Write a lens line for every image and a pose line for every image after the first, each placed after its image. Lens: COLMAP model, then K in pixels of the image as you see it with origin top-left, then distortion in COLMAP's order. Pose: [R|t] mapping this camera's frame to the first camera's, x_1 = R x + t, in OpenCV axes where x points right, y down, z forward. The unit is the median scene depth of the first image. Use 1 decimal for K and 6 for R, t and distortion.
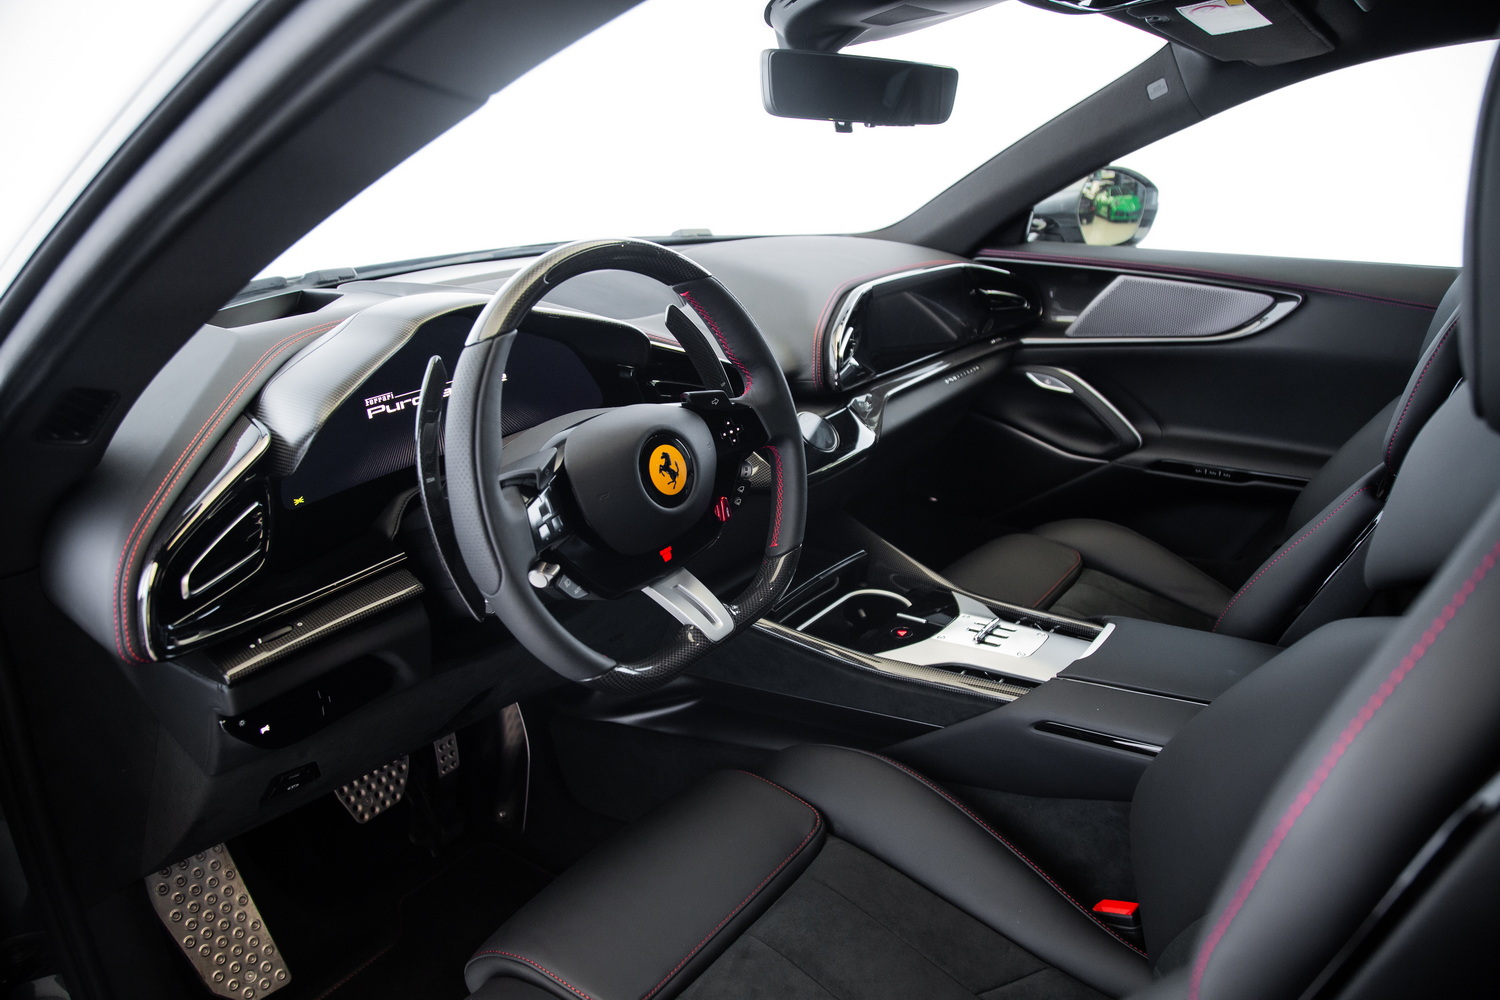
lens RADIAL K [[1040.0, 0, 750.0], [0, 1040.0, 500.0], [0, 0, 1]] dist [-0.000438, -0.000223]
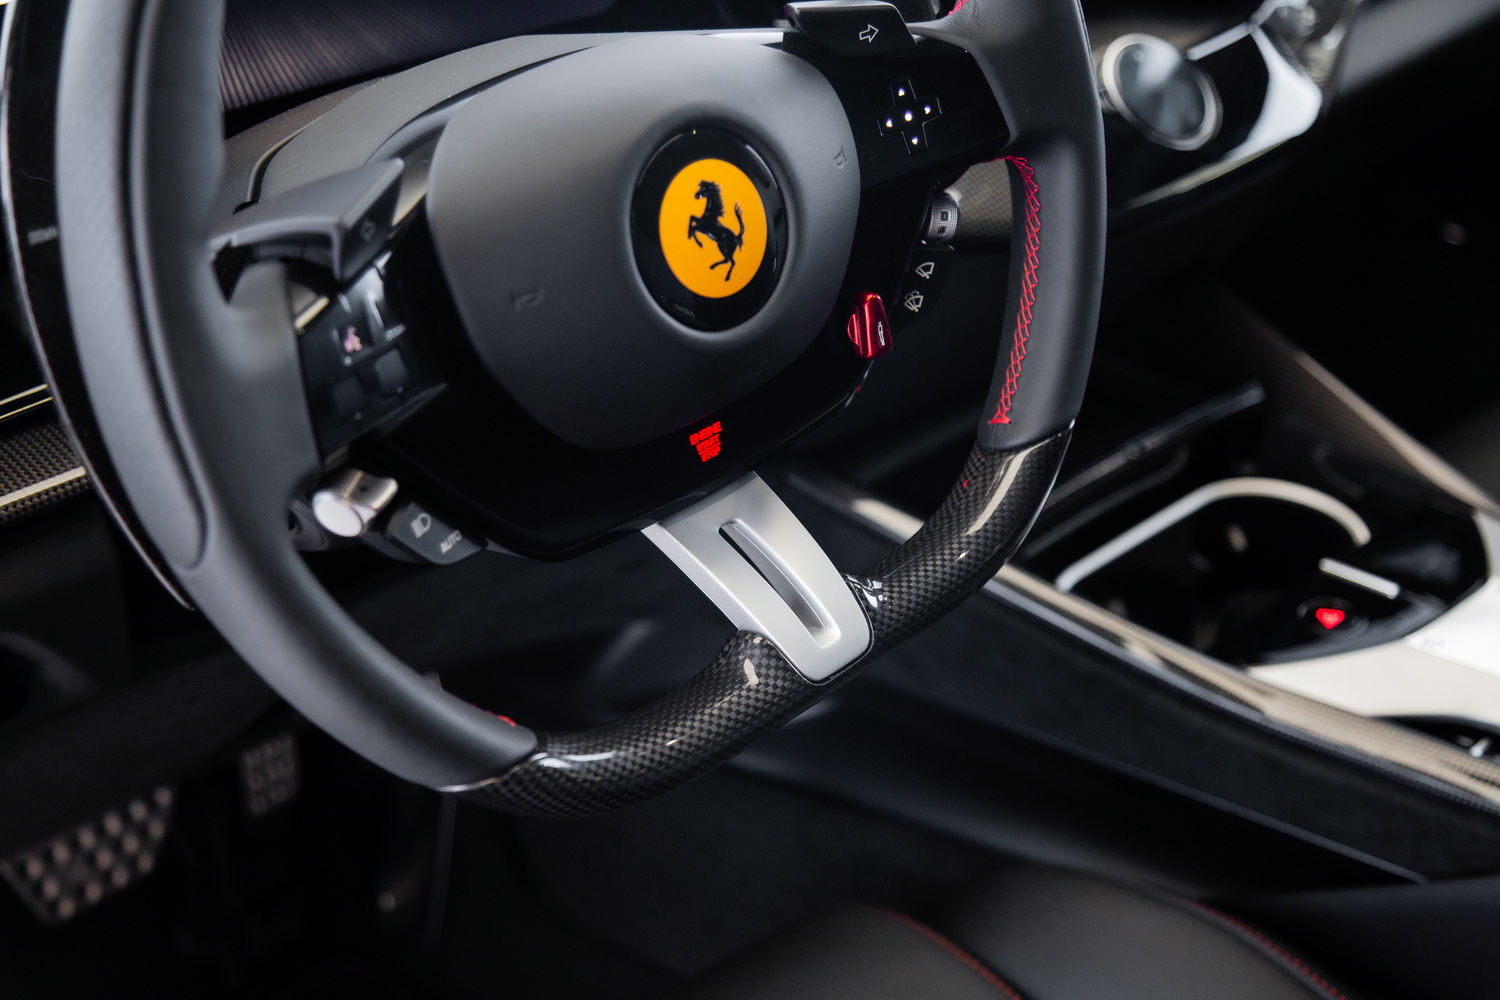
lens RADIAL K [[2145.8, 0, 750.0], [0, 2145.8, 500.0], [0, 0, 1]] dist [0.181971, -0.014062]
pose [[0.989648, 0.077195, -0.120983, 0.031067], [-0.057255, 0.985391, 0.160397, -0.051972], [0.131597, -0.151810, 0.979610, 0.212108]]
